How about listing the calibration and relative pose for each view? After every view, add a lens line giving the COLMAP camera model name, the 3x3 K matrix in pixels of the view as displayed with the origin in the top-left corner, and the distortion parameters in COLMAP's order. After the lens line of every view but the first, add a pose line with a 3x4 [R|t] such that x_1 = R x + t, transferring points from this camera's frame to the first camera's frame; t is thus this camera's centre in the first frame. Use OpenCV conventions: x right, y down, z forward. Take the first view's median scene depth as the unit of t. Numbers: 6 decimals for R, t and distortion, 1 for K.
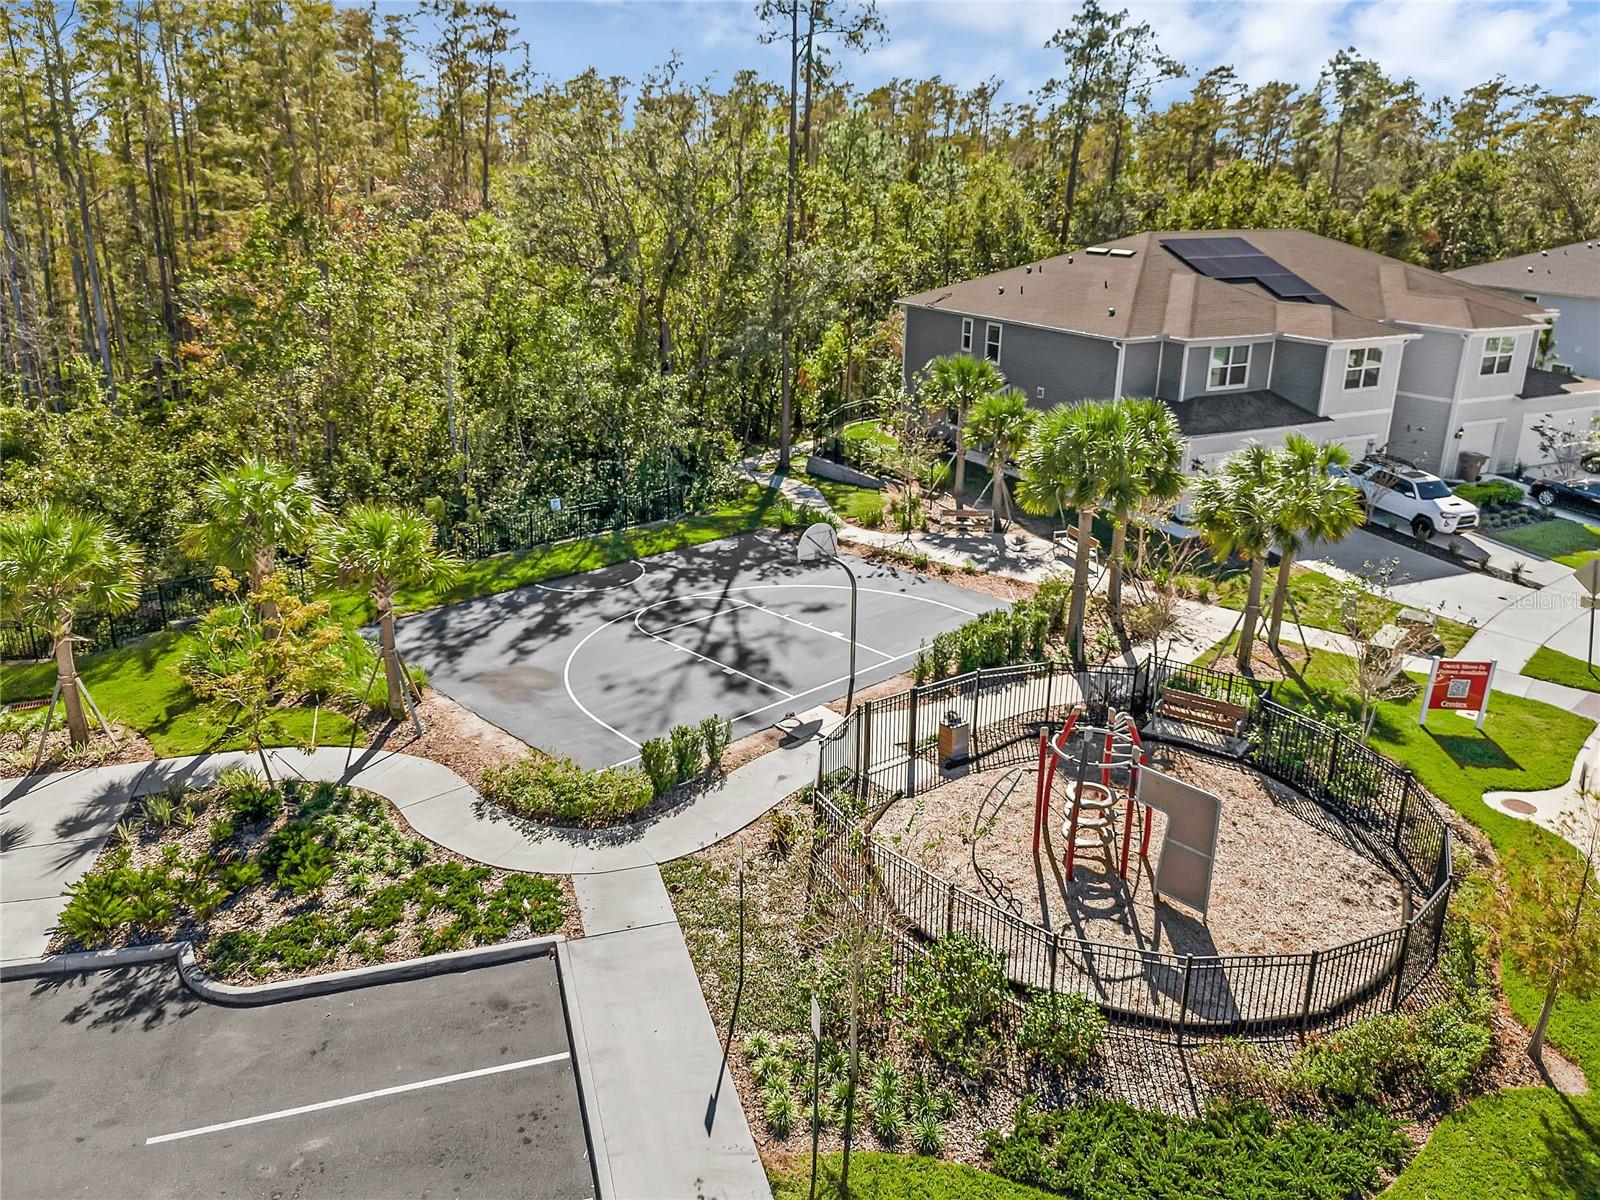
lens RADIAL K [[1212.9, 0, 827.4], [0, 1212.9, 596.9], [0, 0, 1]] dist [0.106541, -0.198059]
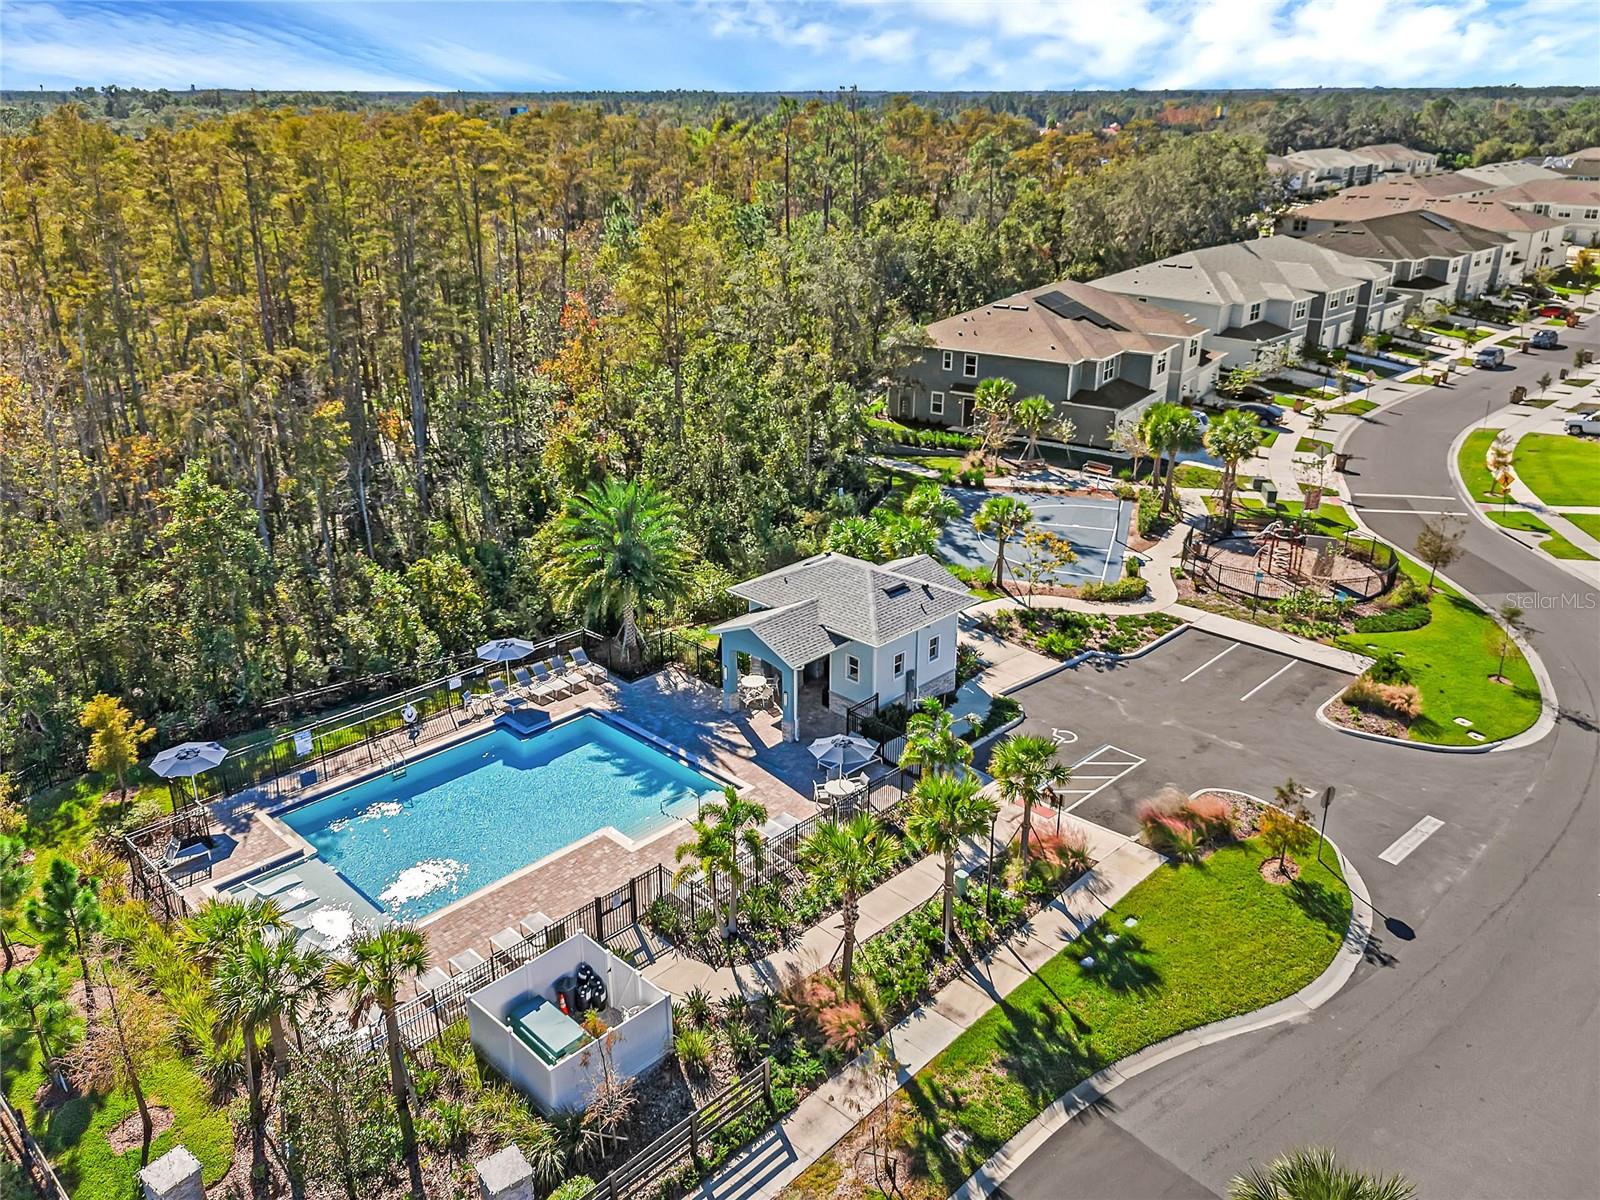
lens RADIAL K [[1212.2, 0, 796.9], [0, 1212.2, 594.0], [0, 0, 1]] dist [0.060171, -0.058255]
pose [[0.888479, -0.191711, 0.416956, -1.212601], [0.166371, 0.981312, 0.096681, -0.127744], [-0.427698, -0.016529, 0.903770, -0.682437]]
